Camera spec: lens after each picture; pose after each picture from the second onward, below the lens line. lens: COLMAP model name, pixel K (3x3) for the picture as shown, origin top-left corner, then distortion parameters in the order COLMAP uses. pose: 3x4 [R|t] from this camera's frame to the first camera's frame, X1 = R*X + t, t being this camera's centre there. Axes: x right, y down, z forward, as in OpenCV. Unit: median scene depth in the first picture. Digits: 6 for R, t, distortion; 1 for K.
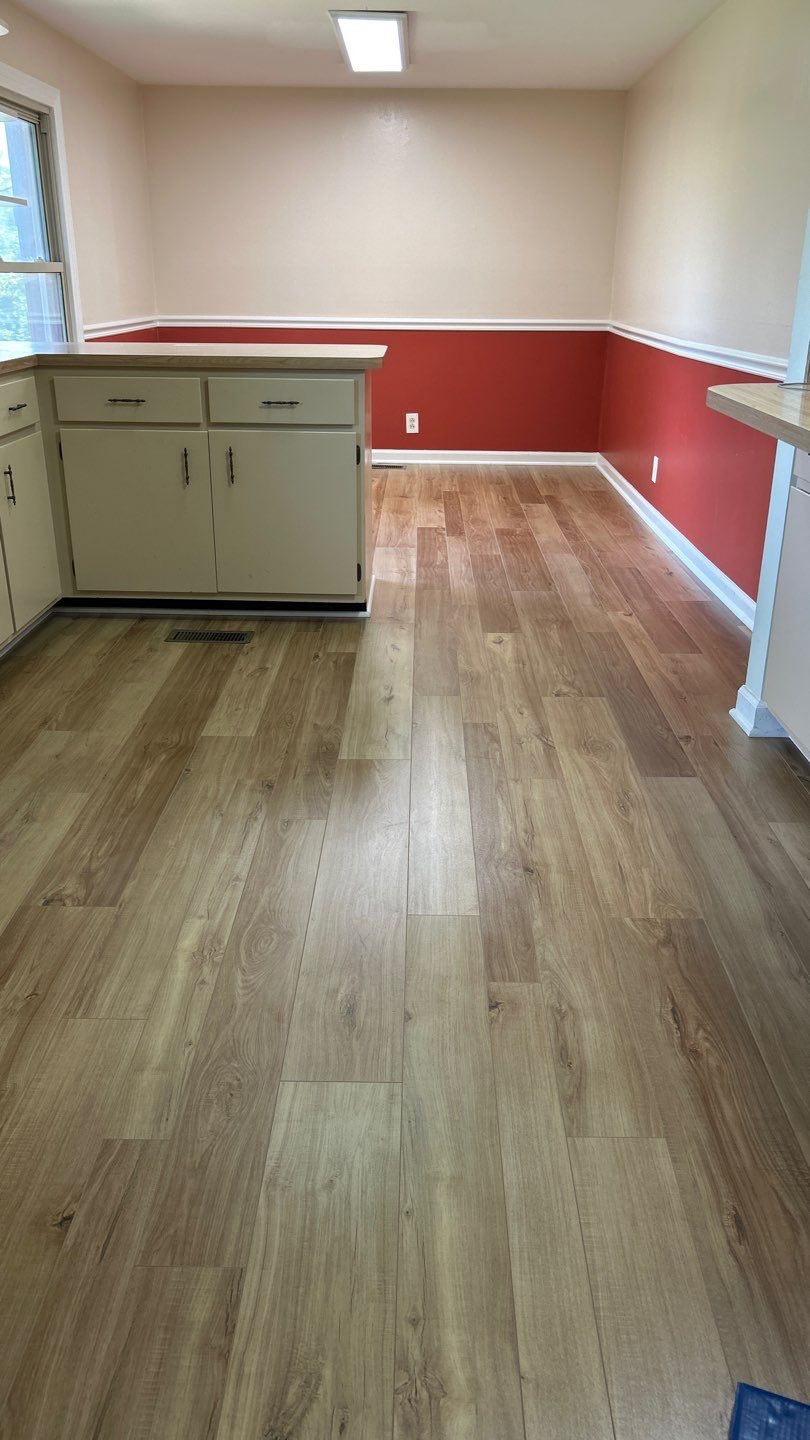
lens RADIAL K [[1081.0, 0, 403.5], [0, 1081.0, 725.4], [0, 0, 1]] dist [0.070963, -0.103332]
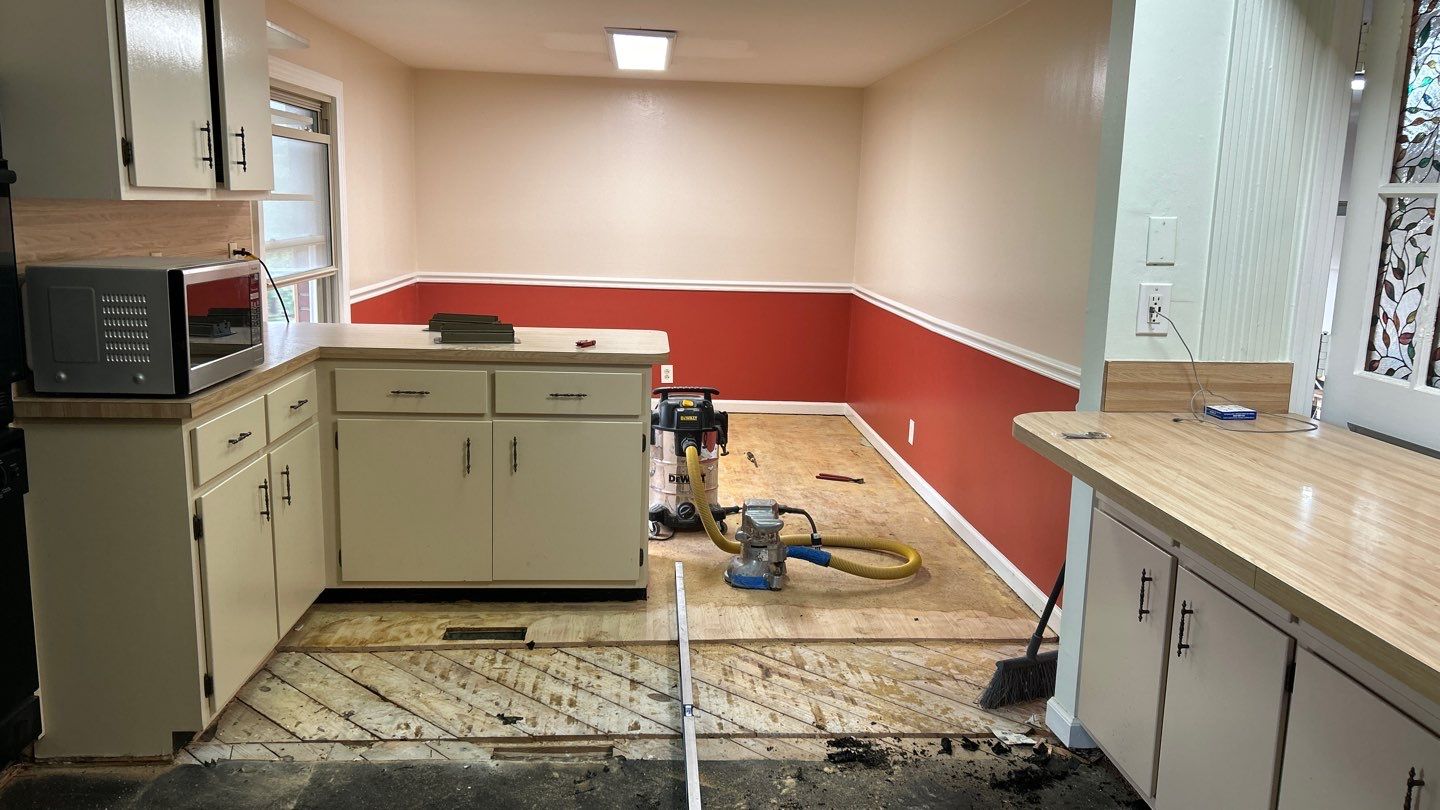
lens RADIAL K [[1081.0, 0, 727.5], [0, 1081.0, 398.3], [0, 0, 1]] dist [0.070963, -0.103332]
pose [[0.995624, 0.005542, 0.093282, -0.059410], [0.014184, 0.977711, -0.209475, -0.081818], [-0.092364, 0.209881, 0.973354, 0.013960]]
